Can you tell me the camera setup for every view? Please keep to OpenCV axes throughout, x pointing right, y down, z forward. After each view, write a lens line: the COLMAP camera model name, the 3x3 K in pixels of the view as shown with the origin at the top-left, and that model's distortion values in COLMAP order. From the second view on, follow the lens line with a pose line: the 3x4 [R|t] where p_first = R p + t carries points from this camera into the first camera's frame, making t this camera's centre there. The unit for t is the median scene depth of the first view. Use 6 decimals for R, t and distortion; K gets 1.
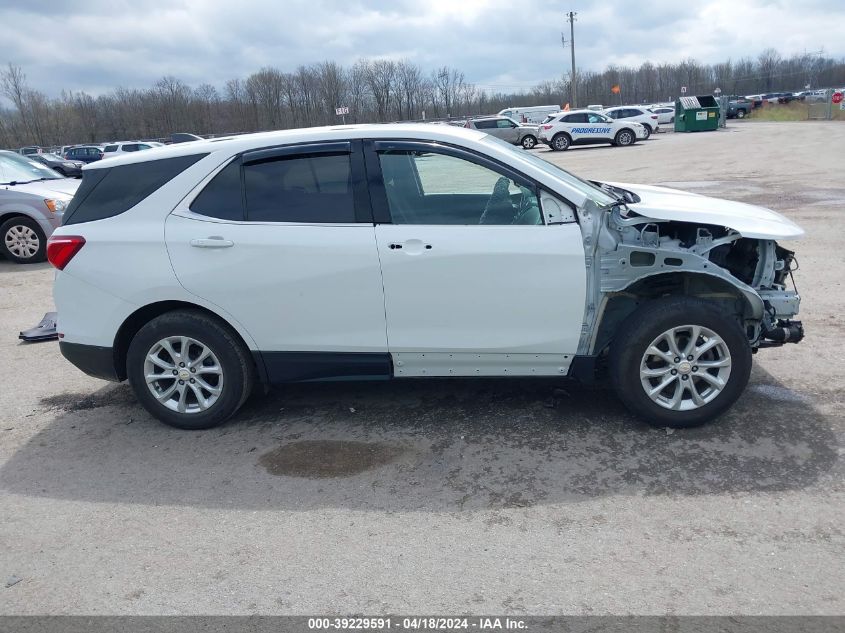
lens RADIAL K [[669.3, 0, 421.9], [0, 669.3, 314.3], [0, 0, 1]] dist [0.024326, -0.029425]
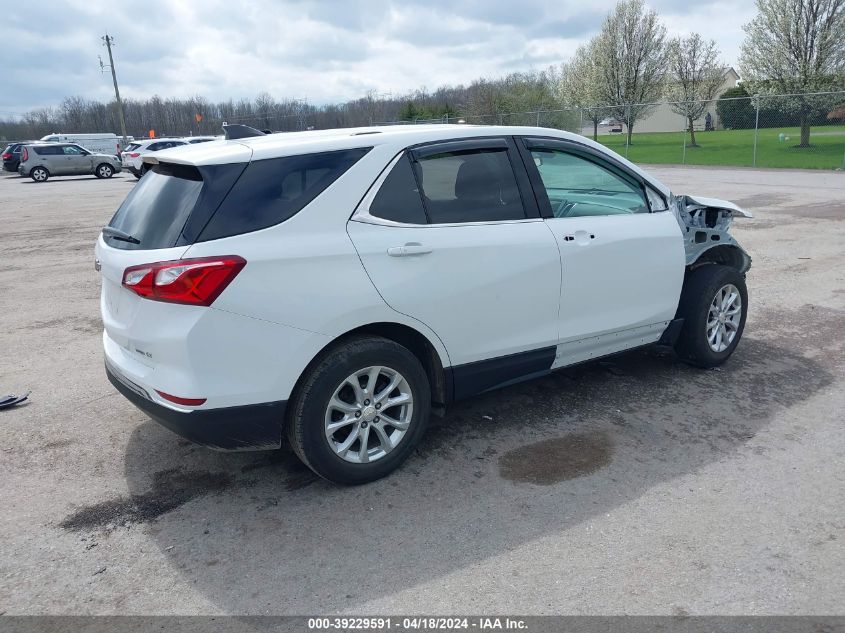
lens RADIAL K [[669.3, 0, 418.0], [0, 669.3, 317.8], [0, 0, 1]] dist [0.024326, -0.029425]
pose [[0.770634, -0.129783, 0.623923, -0.834131], [0.157000, 0.987532, 0.011500, -0.027678], [-0.617637, 0.089094, 0.781401, 0.325552]]
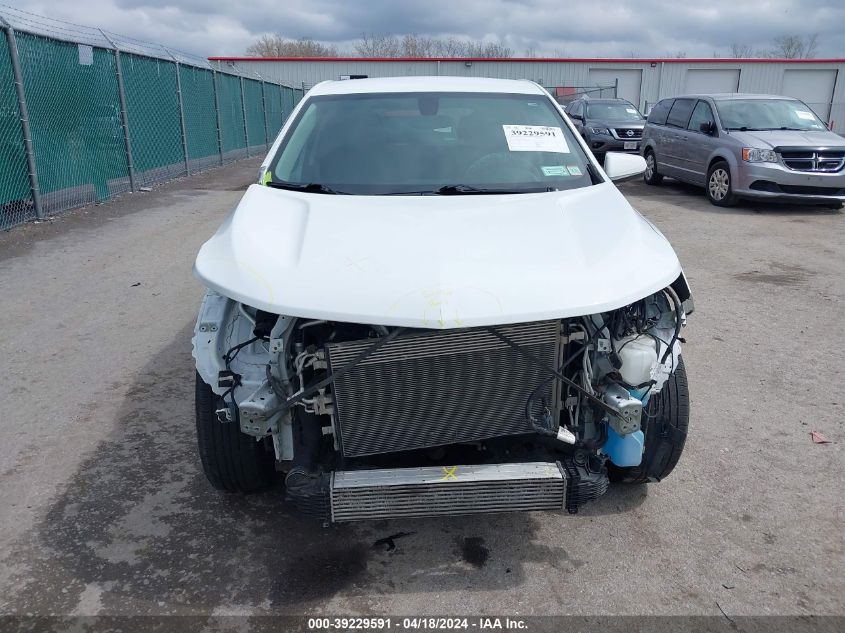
lens RADIAL K [[669.3, 0, 417.7], [0, 669.3, 313.2], [0, 0, 1]] dist [0.024326, -0.029425]
pose [[0.113567, 0.347266, -0.930864, 1.056266], [-0.275795, 0.911123, 0.306254, -0.302256], [0.954484, 0.221947, 0.199248, 0.988631]]
